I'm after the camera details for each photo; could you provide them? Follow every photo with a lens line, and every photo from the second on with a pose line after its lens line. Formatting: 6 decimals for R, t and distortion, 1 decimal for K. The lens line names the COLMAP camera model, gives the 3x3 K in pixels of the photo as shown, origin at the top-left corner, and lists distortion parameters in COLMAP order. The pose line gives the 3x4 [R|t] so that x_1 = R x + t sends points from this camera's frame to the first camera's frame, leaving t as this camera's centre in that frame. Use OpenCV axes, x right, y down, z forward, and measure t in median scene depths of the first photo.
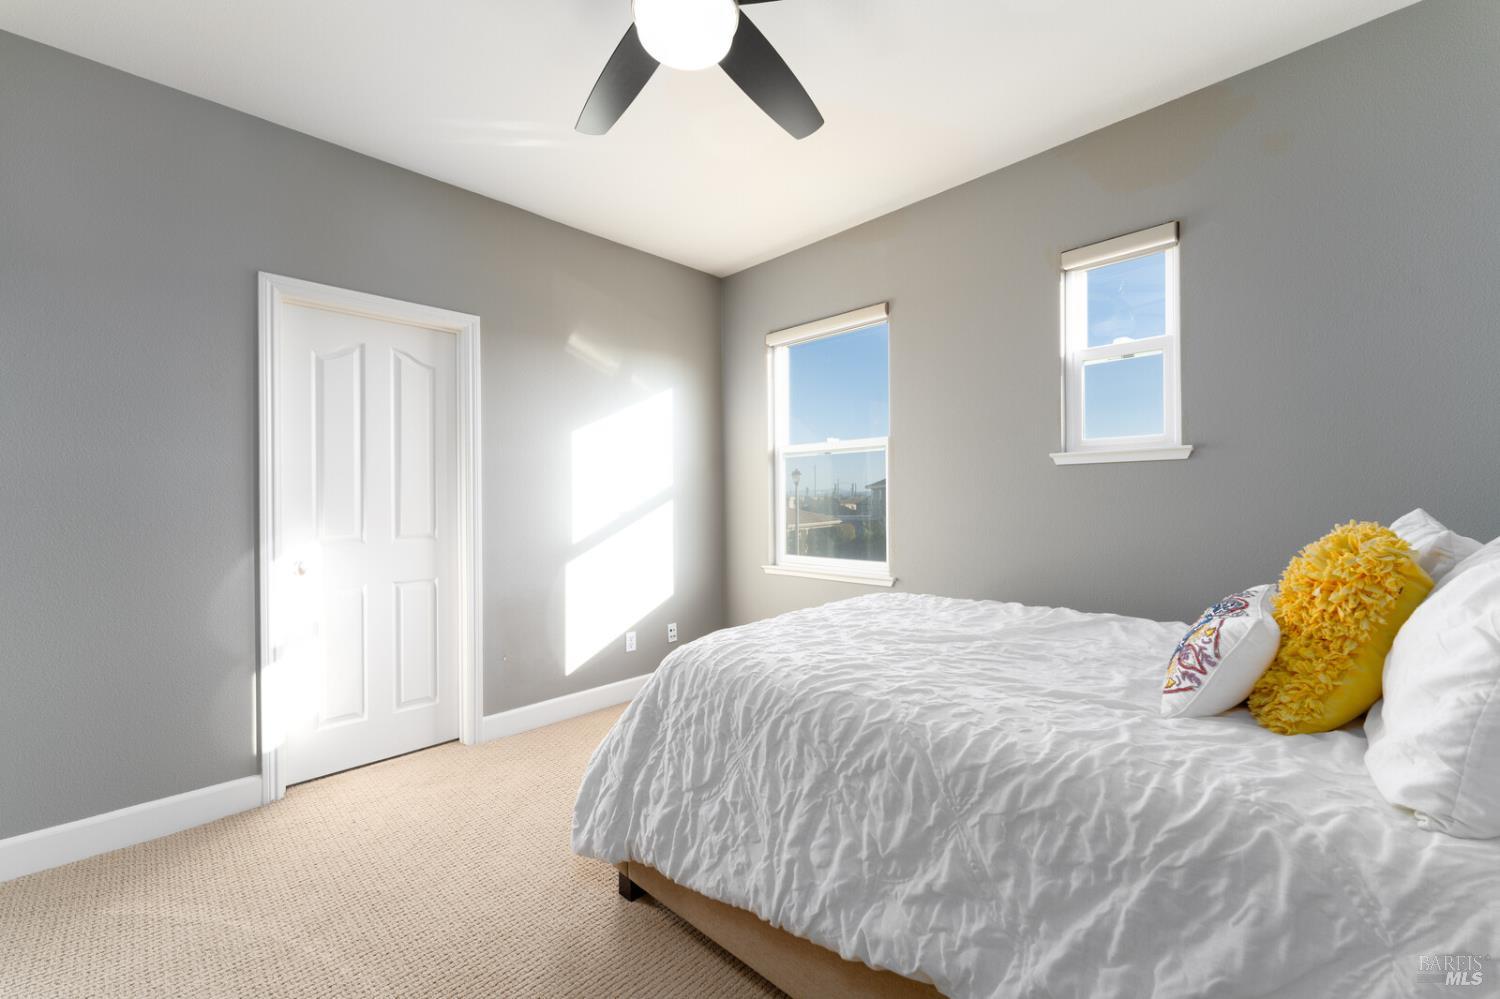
lens RADIAL K [[601.0, 0, 753.9], [0, 601.0, 487.3], [0, 0, 1]] dist [-0.004066, -0.000129]
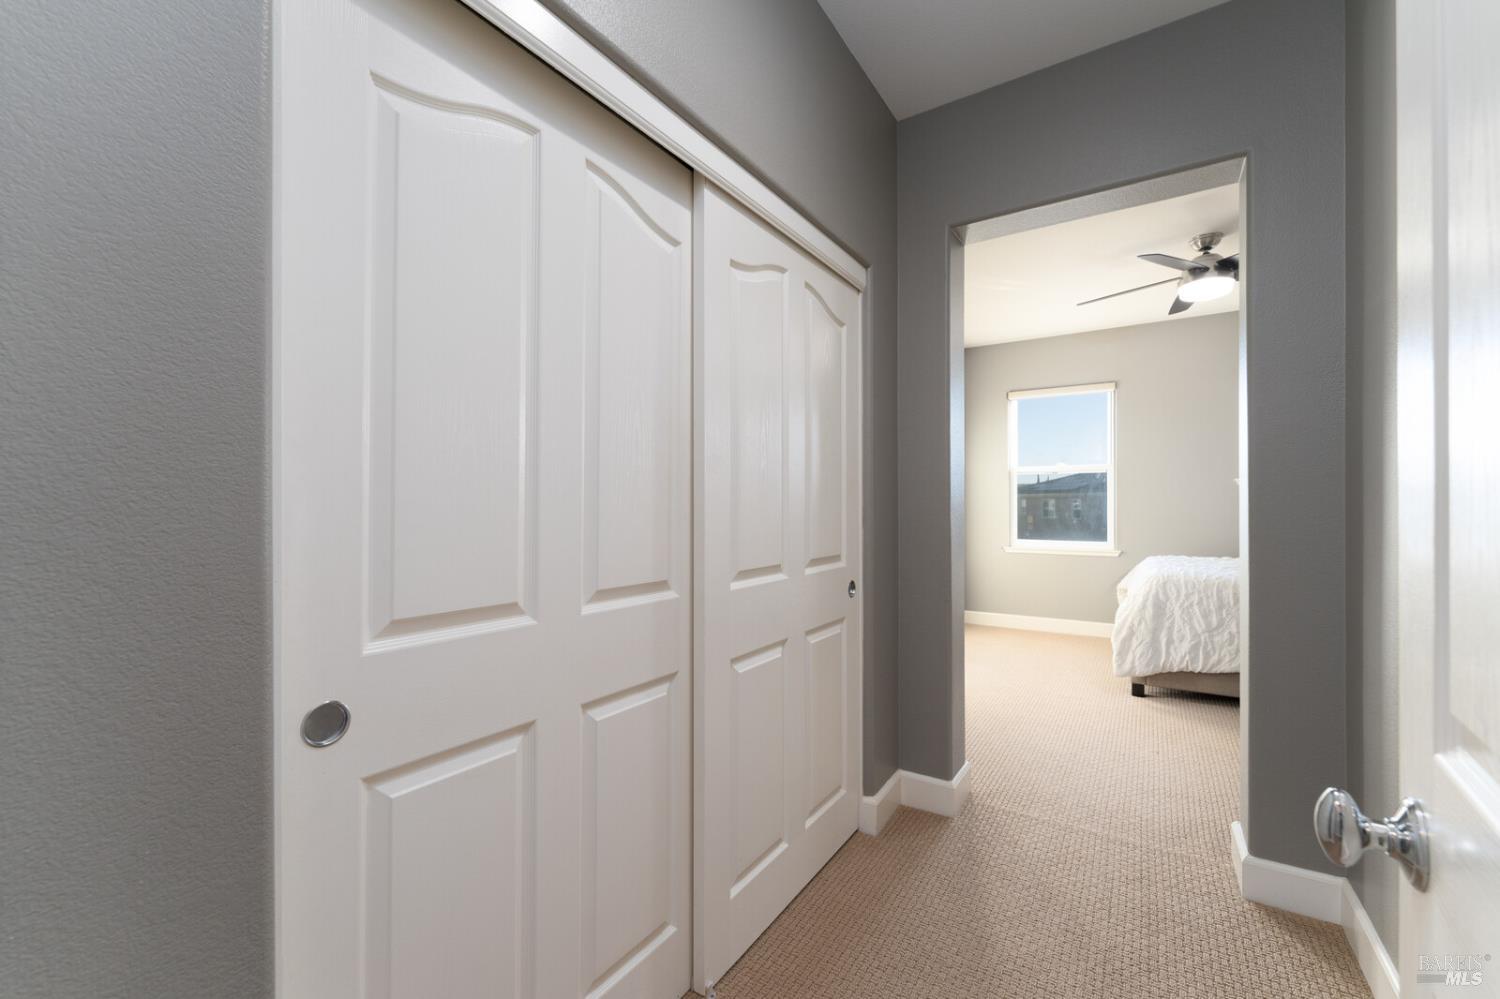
lens RADIAL K [[601.0, 0, 746.1], [0, 601.0, 504.9], [0, 0, 1]] dist [-0.004066, -0.000129]
pose [[0.981792, -0.000488, 0.189957, -2.188499], [-0.003199, 0.999812, 0.019103, -0.005558], [-0.189931, -0.019363, 0.981607, -0.847206]]
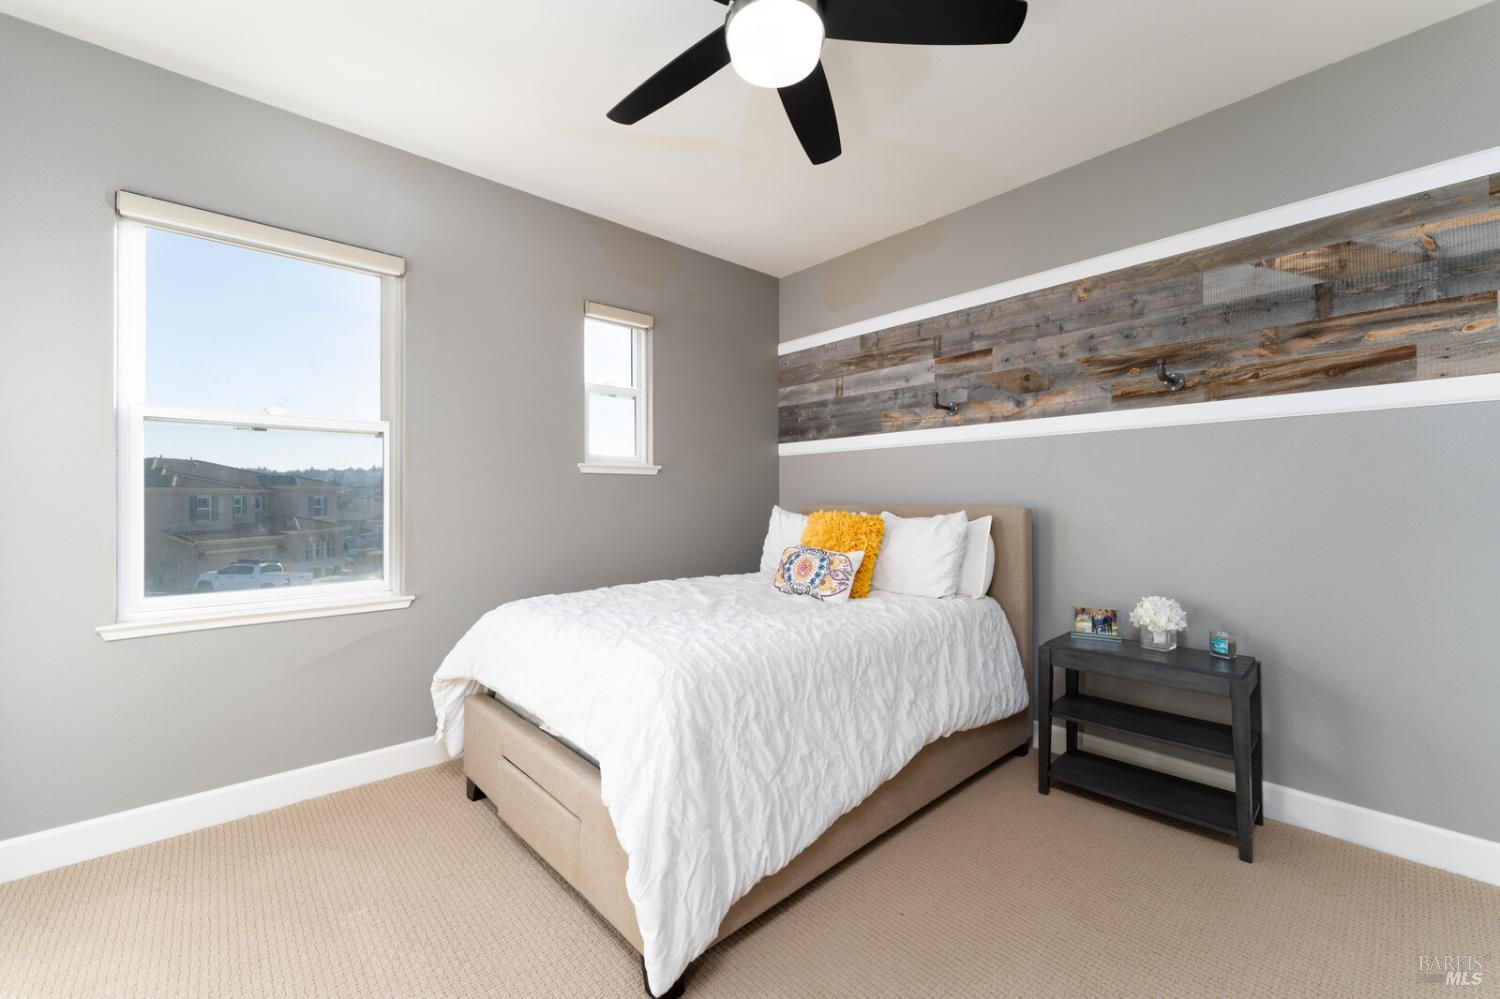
lens RADIAL K [[601.0, 0, 749.1], [0, 601.0, 499.3], [0, 0, 1]] dist [-0.004066, -0.000129]
pose [[0.058276, 0.009067, 0.998259, -1.144999], [-0.016271, 0.999835, -0.008131, 0.034065], [-0.998168, -0.015769, 0.058414, 0.986003]]
